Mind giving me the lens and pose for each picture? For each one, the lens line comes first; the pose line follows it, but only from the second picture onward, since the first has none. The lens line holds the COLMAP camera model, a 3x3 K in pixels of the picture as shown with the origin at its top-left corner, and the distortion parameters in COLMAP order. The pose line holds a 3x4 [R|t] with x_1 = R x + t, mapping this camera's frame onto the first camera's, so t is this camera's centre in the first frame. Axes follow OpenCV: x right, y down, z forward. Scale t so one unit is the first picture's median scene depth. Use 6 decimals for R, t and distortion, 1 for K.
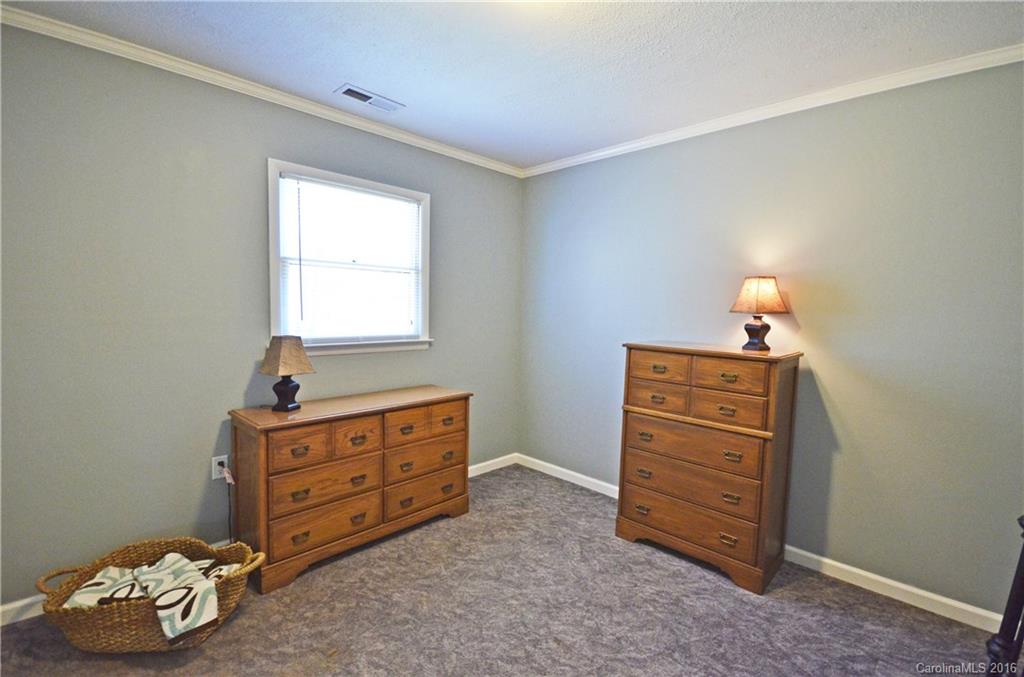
lens RADIAL K [[466.0, 0, 511.1], [0, 466.0, 339.2], [0, 0, 1]] dist [-0.001910, -0.000788]
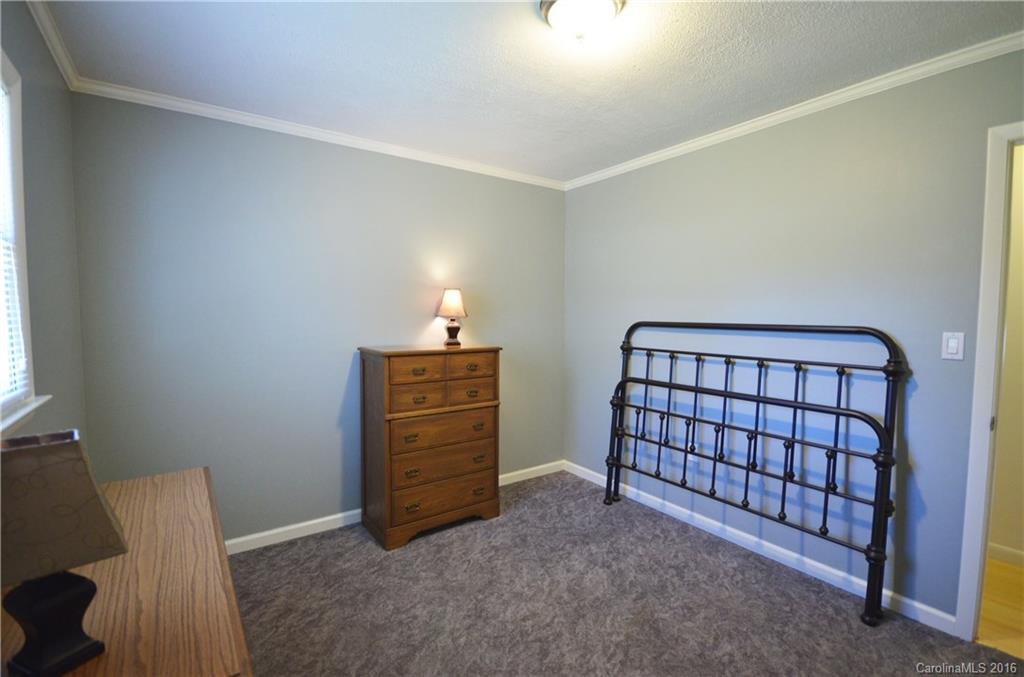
lens RADIAL K [[466.0, 0, 511.7], [0, 466.0, 338.8], [0, 0, 1]] dist [-0.001910, -0.000788]
pose [[0.154980, -0.075510, 0.985028, -0.738808], [0.072283, 0.995269, 0.064923, -0.069105], [-0.985270, 0.061139, 0.159705, 0.636934]]
